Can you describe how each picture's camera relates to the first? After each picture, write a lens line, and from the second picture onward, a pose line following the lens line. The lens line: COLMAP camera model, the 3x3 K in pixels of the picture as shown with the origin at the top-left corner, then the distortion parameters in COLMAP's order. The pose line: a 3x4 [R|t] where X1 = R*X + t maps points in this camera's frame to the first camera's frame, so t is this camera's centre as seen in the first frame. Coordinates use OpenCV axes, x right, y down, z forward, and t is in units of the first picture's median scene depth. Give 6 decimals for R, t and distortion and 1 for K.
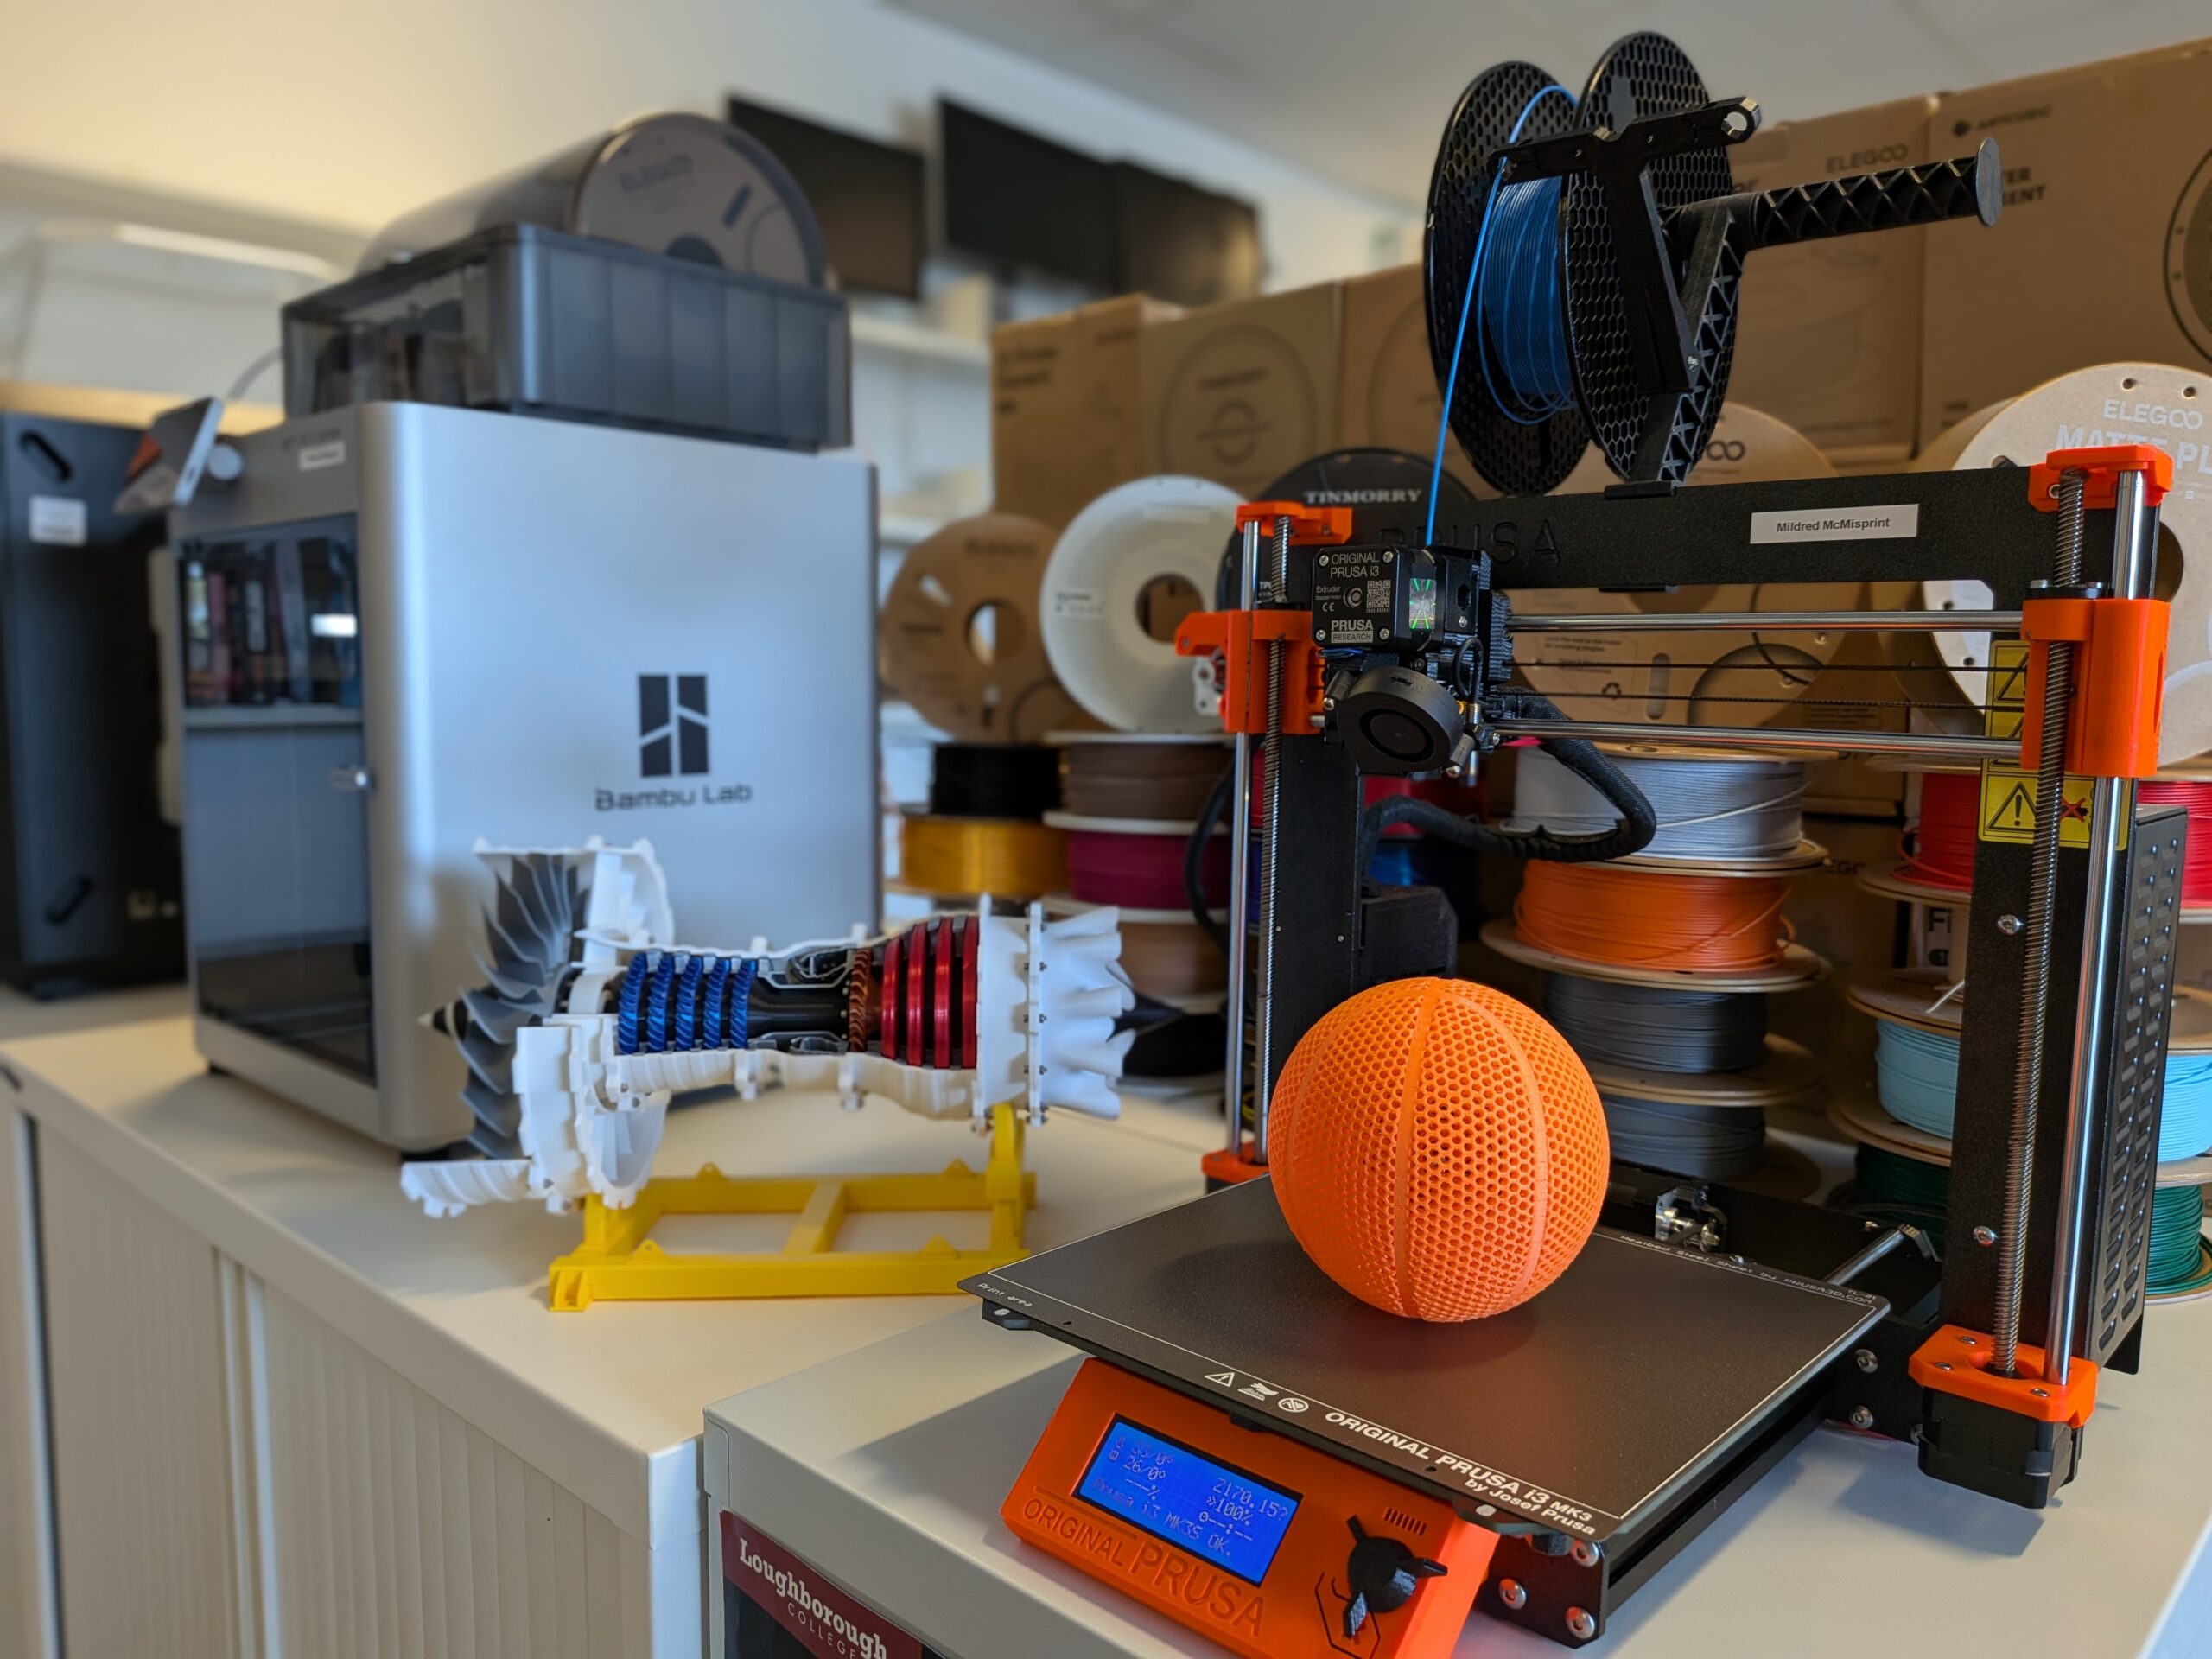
lens RADIAL K [[1652.1, 0, 1095.8], [0, 1652.1, 838.4], [0, 0, 1]] dist [0.019017, -0.055638]
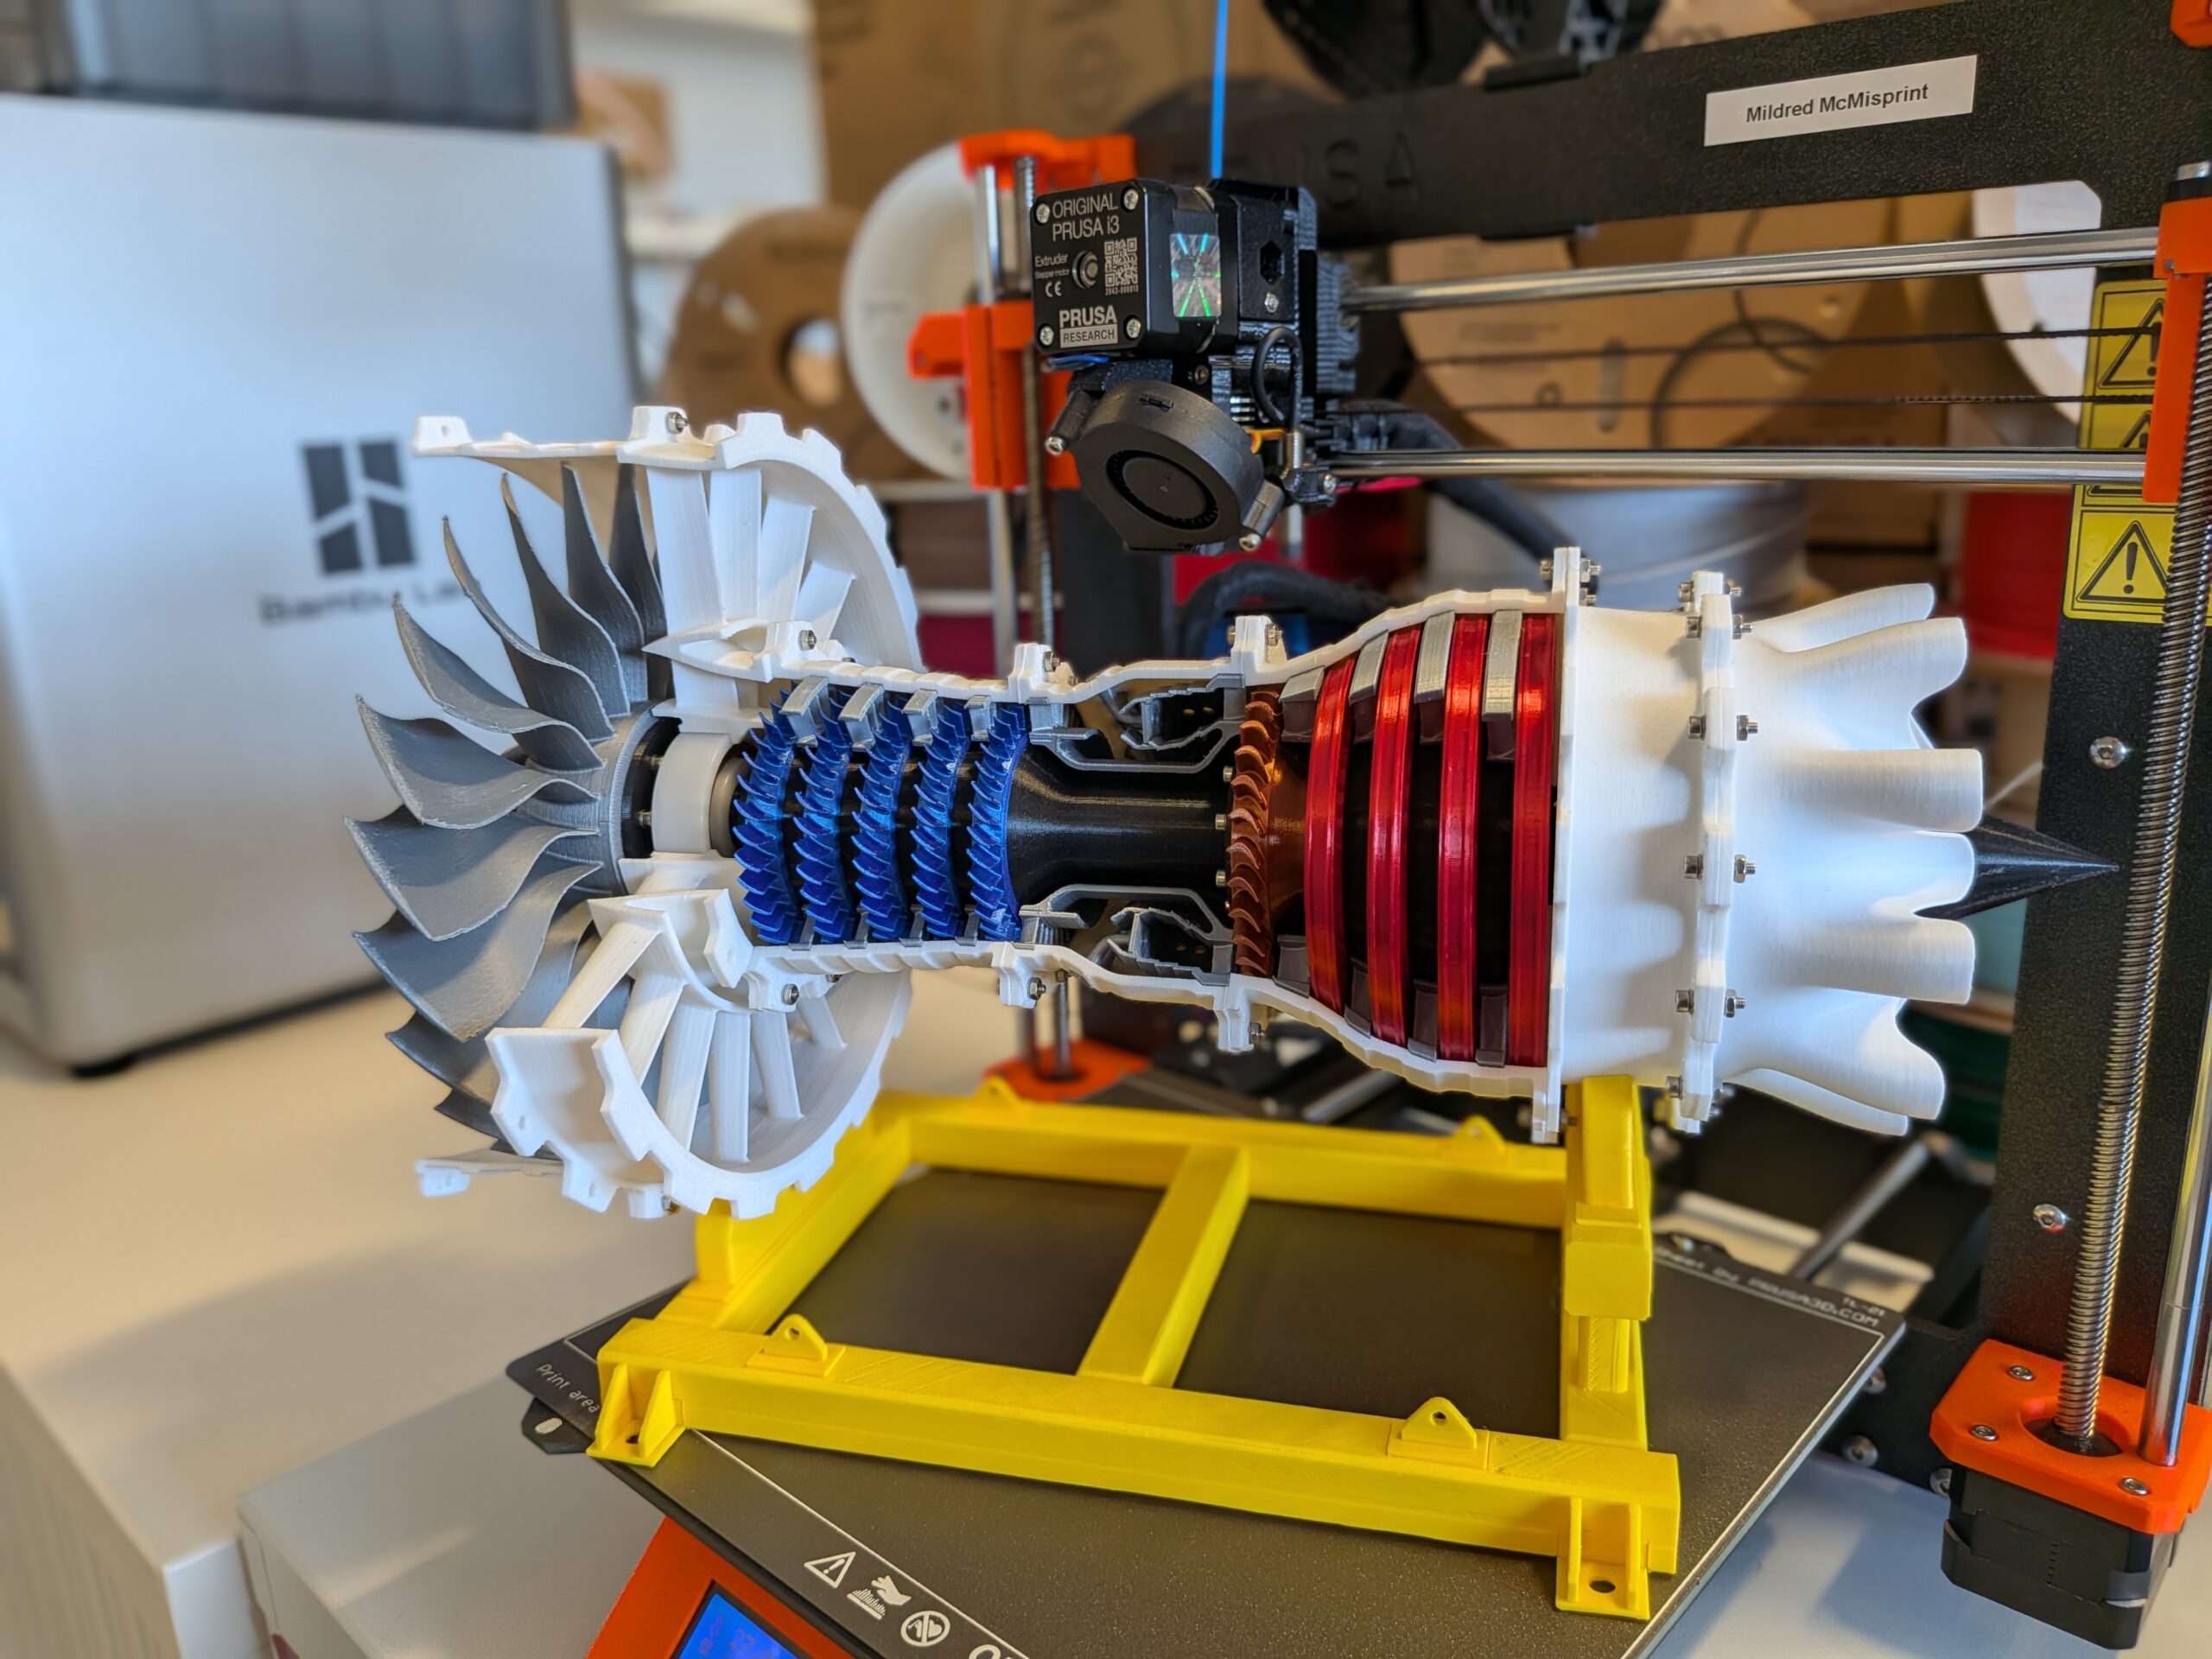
lens RADIAL K [[1652.1, 0, 1119.9], [0, 1652.1, 833.4], [0, 0, 1]] dist [0.019017, -0.055638]
pose [[0.998612, -0.052461, -0.004570, 0.160146], [0.052536, 0.986537, 0.154870, -0.030142], [-0.003616, -0.154895, 0.987924, 0.336782]]
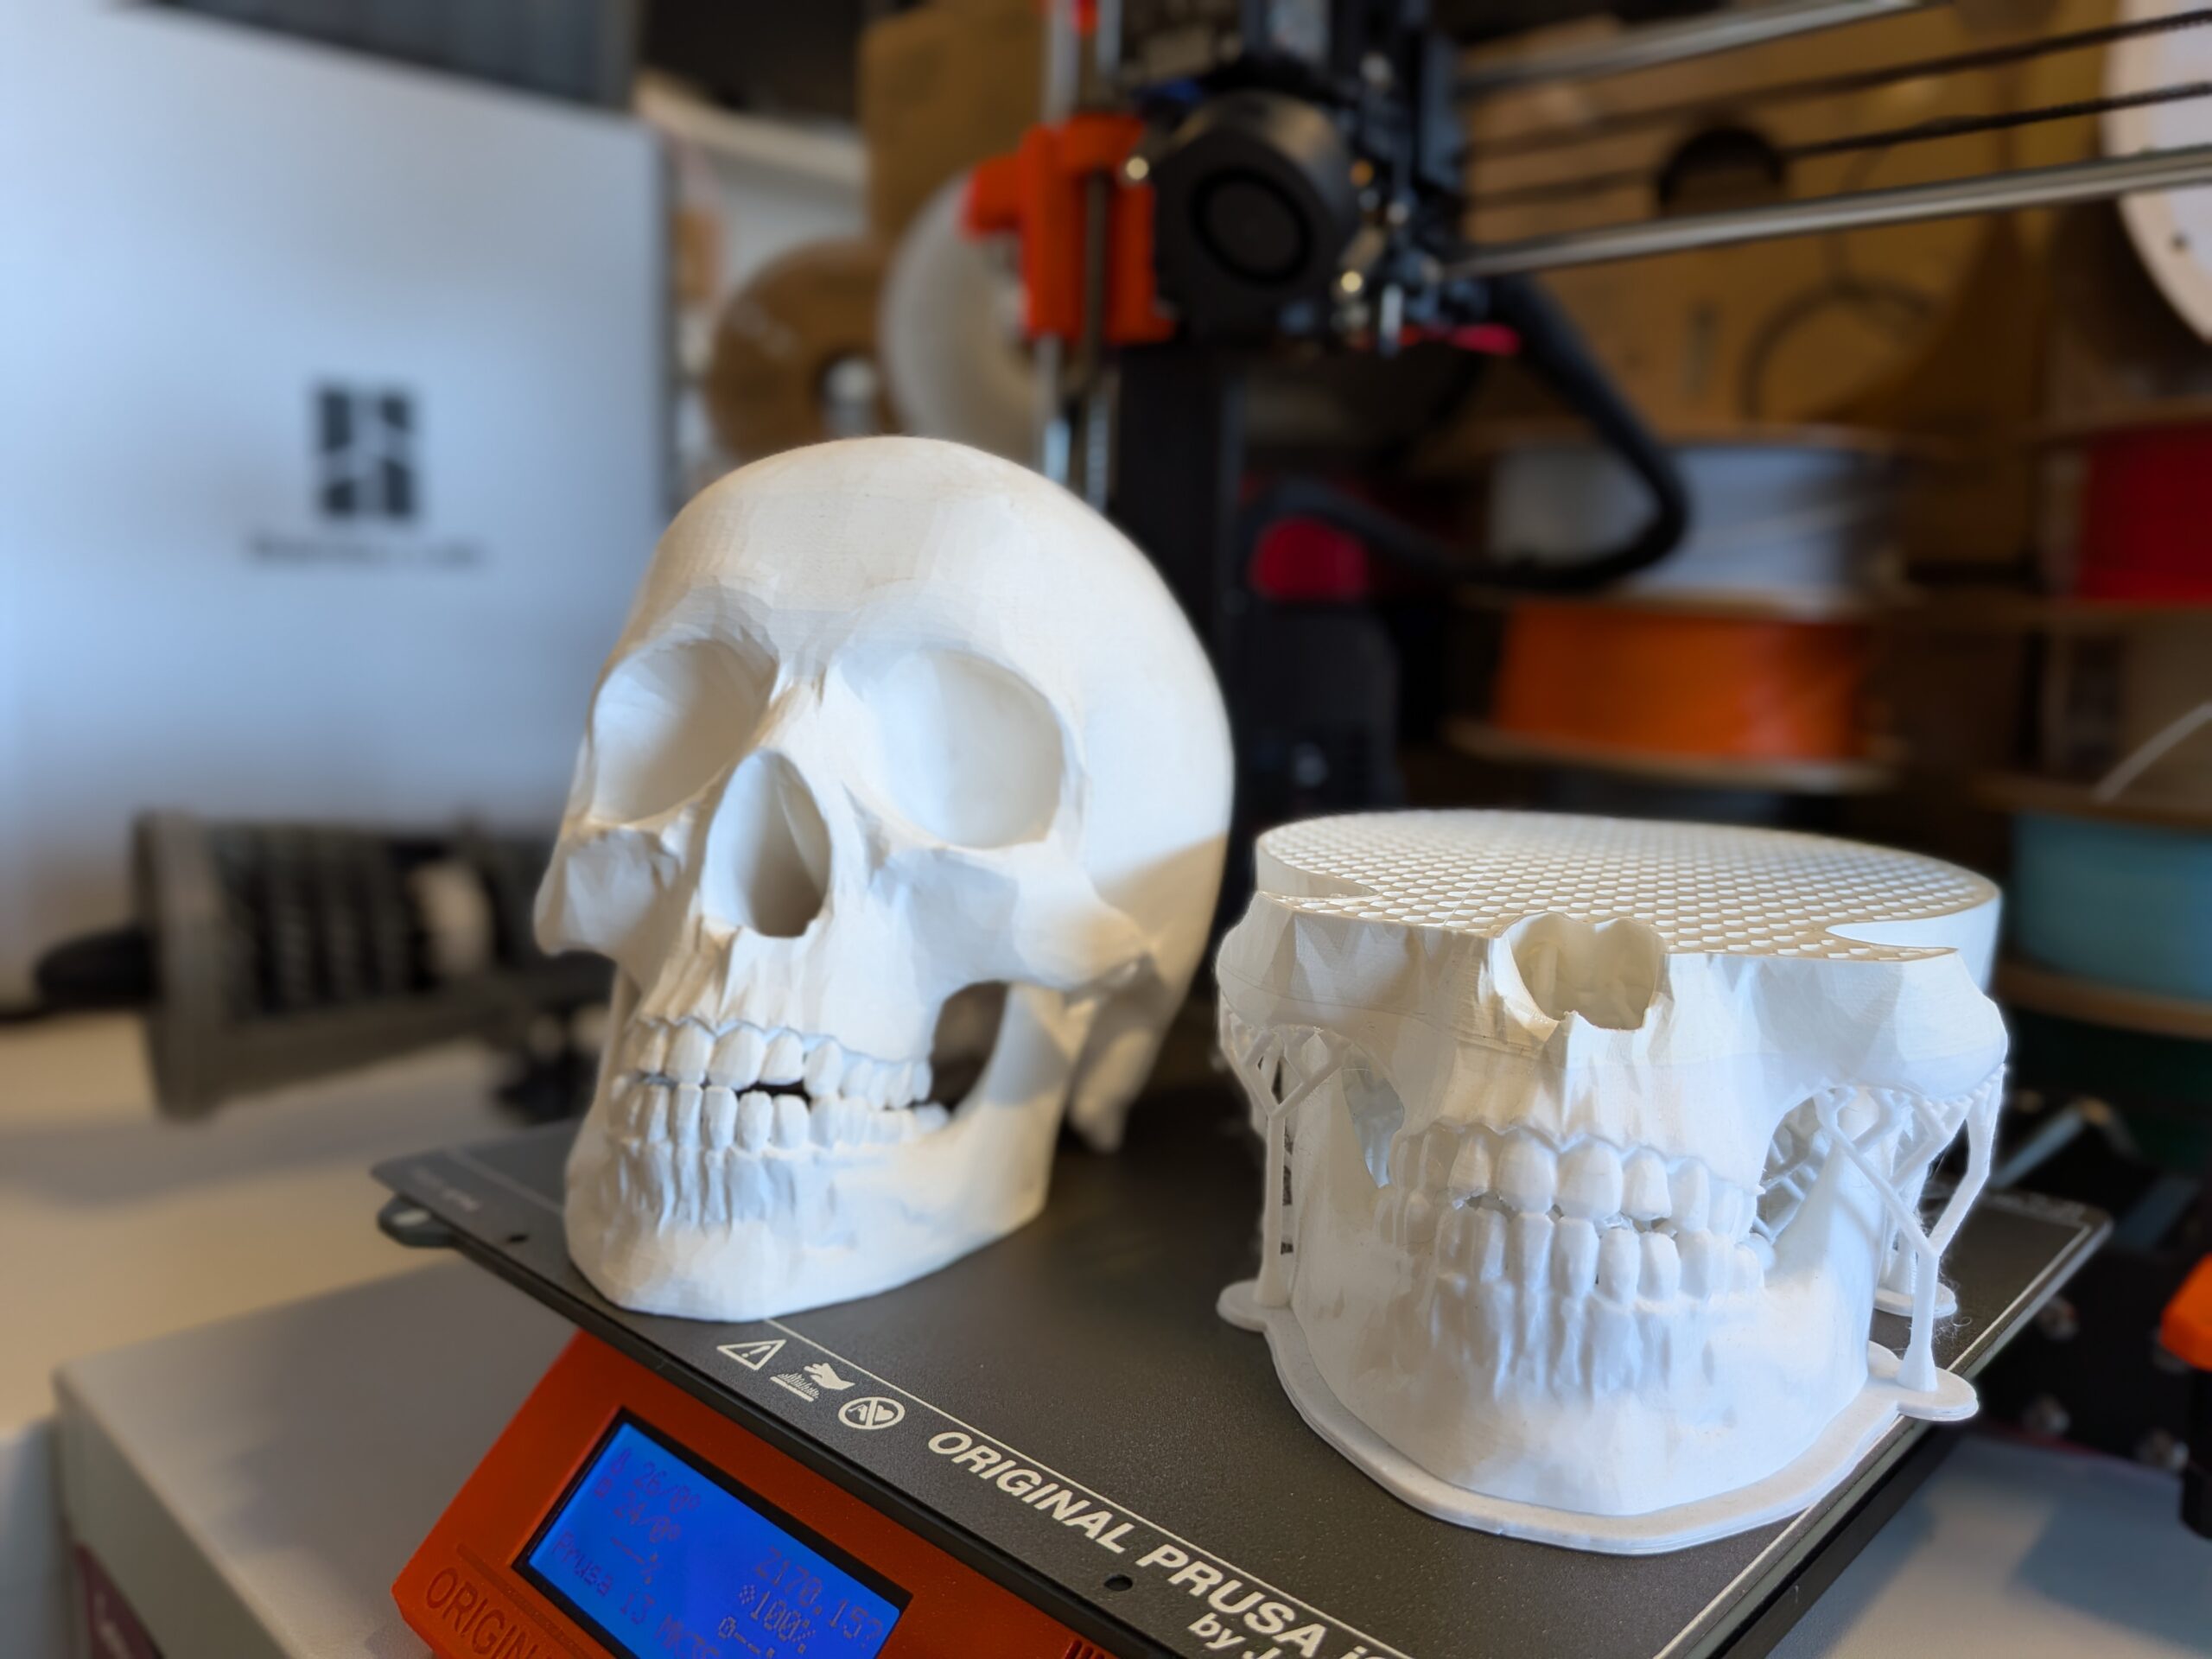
lens RADIAL K [[1652.1, 0, 1104.9], [0, 1652.1, 817.6], [0, 0, 1]] dist [0.019017, -0.055638]
pose [[0.999894, 0.004501, -0.013828, 0.144242], [-0.004260, 0.999840, 0.017391, 0.131535], [0.013904, -0.017330, 0.999753, 0.422029]]
